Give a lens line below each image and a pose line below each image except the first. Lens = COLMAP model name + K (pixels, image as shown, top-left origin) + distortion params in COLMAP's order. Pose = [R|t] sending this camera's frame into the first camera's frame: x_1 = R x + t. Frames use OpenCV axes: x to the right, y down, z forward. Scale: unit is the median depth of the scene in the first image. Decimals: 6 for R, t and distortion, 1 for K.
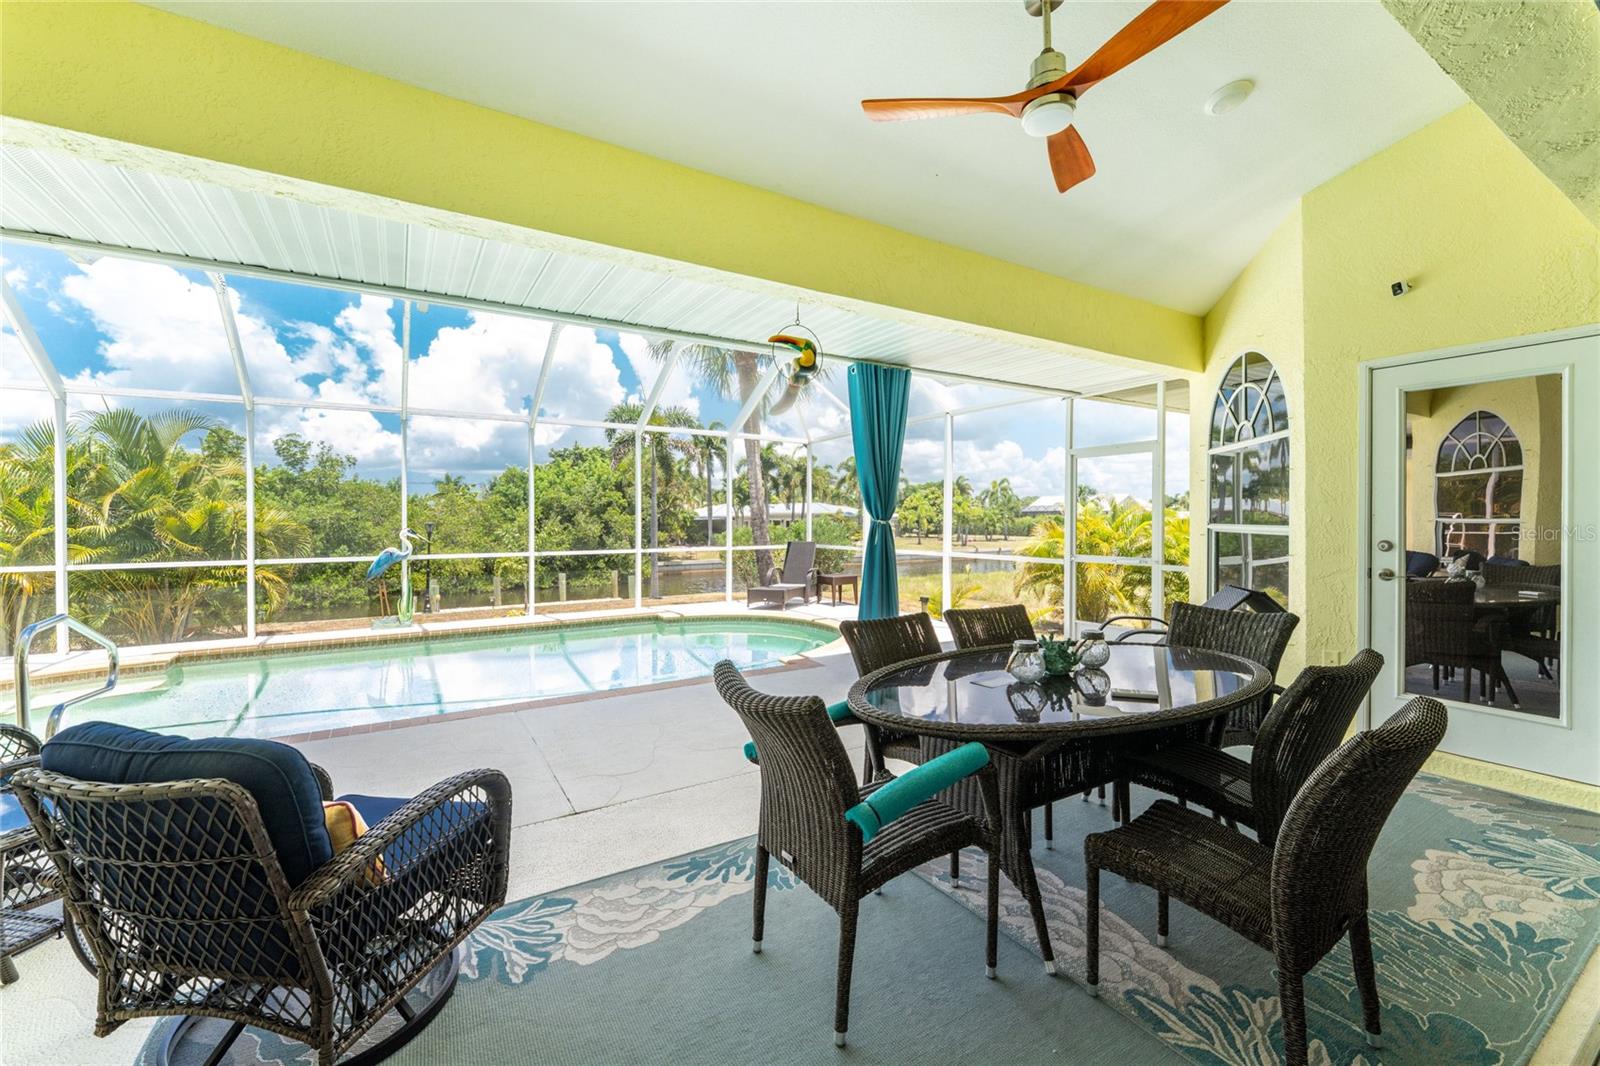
lens RADIAL K [[646.6, 0, 791.0], [0, 646.6, 525.8], [0, 0, 1]] dist [-0.001991, -0.000140]
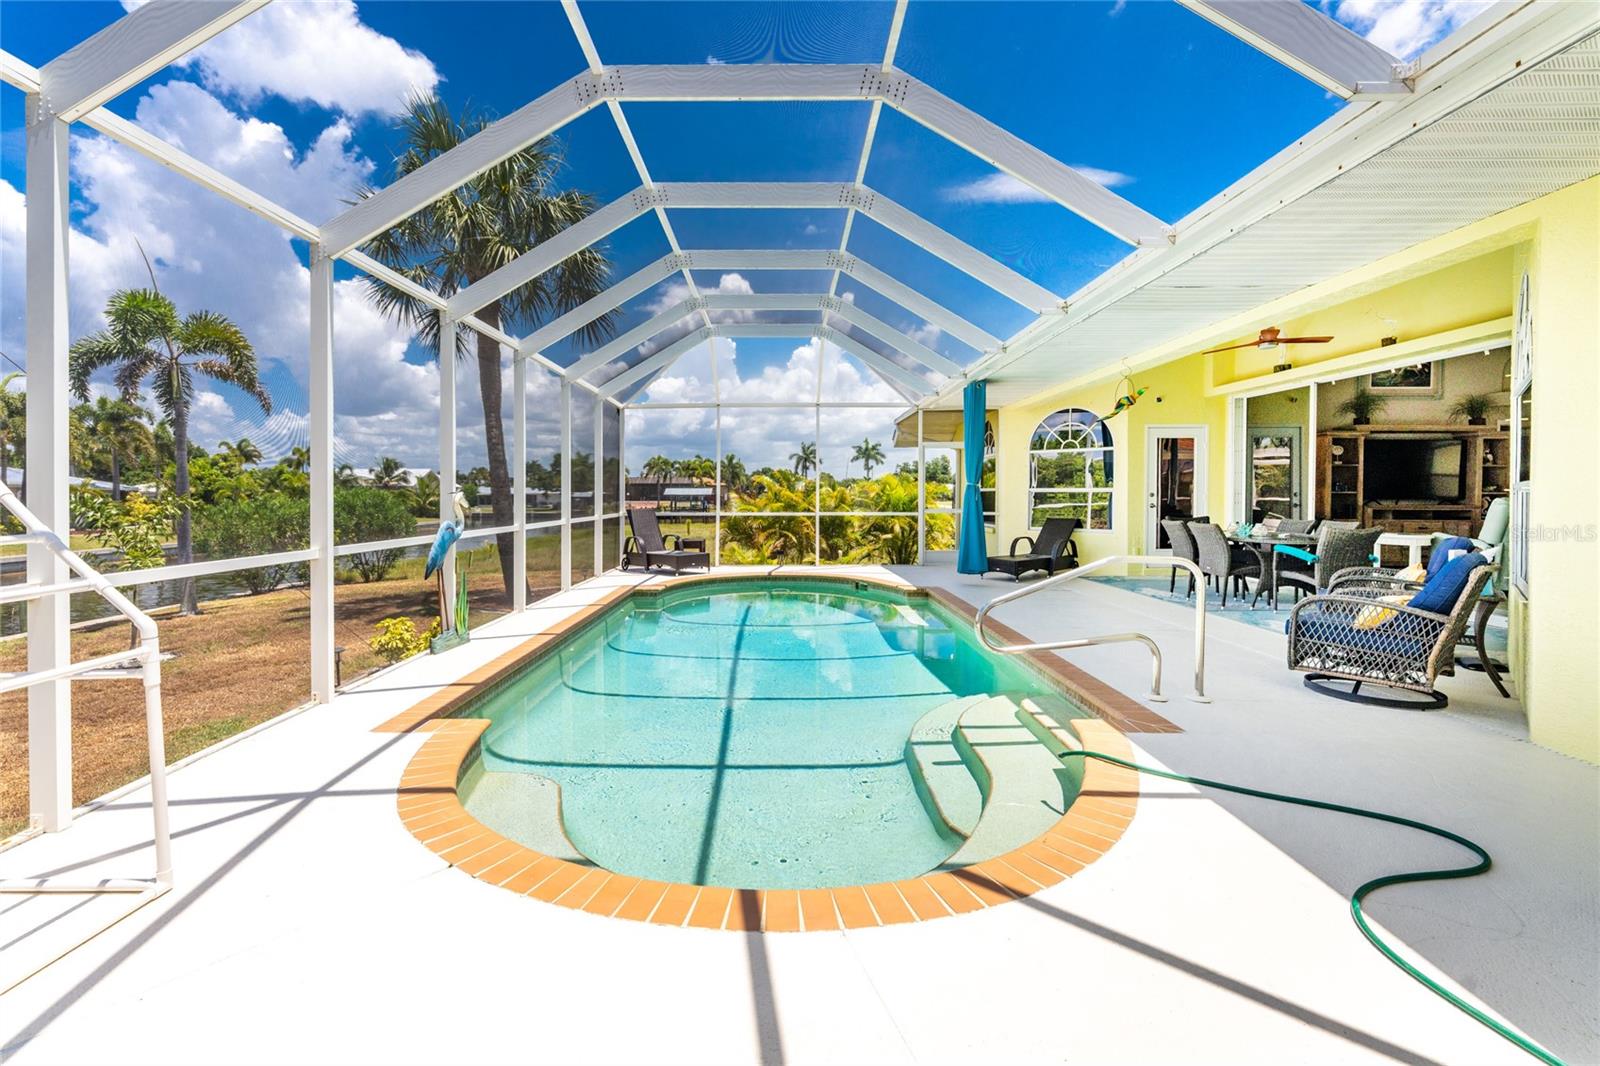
lens RADIAL K [[693.6, 0, 773.5], [0, 693.6, 502.5], [0, 0, 1]] dist [0.001544, 0.000310]
pose [[0.532726, -0.009992, 0.846229, -0.977636], [0.009500, 0.999938, 0.005826, 0.013050], [-0.846235, 0.004935, 0.532787, 0.334071]]
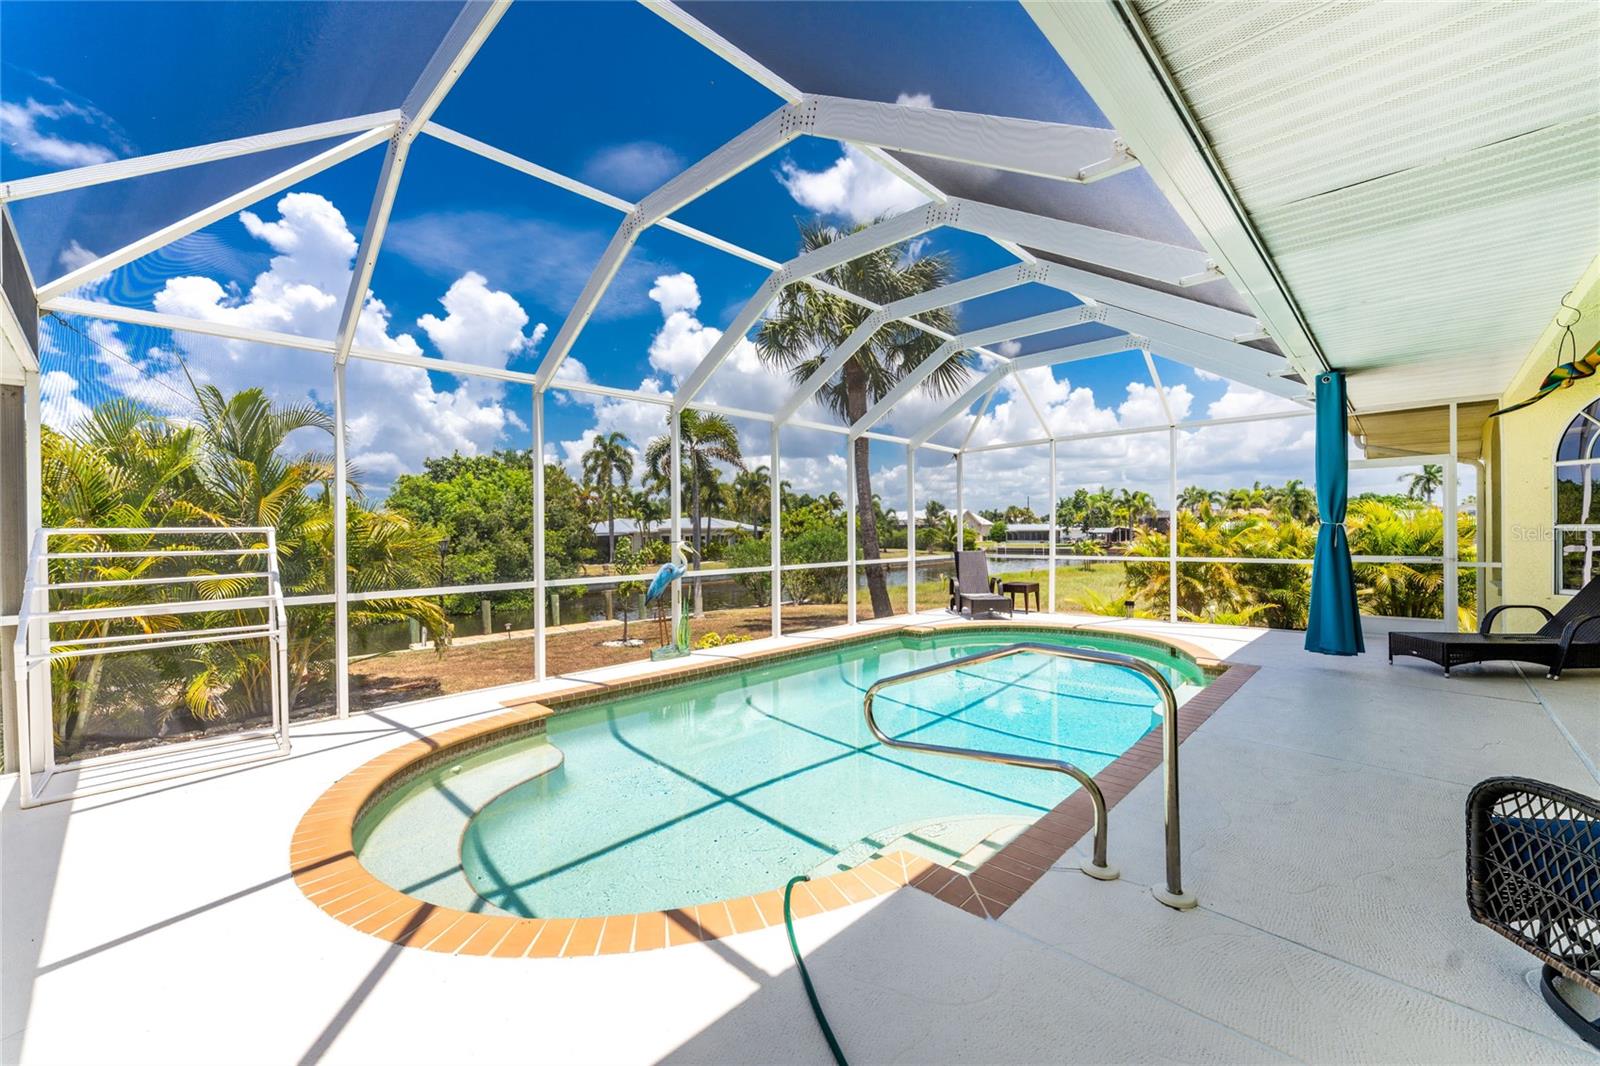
lens RADIAL K [[641.9, 0, 768.1], [0, 641.9, 528.9], [0, 0, 1]] dist [0.000836, 0.000701]
pose [[0.973381, -0.009791, 0.228983, -0.637882], [0.013997, 0.999762, -0.016751, 0.002773], [-0.228765, 0.019510, 0.973286, 0.115582]]
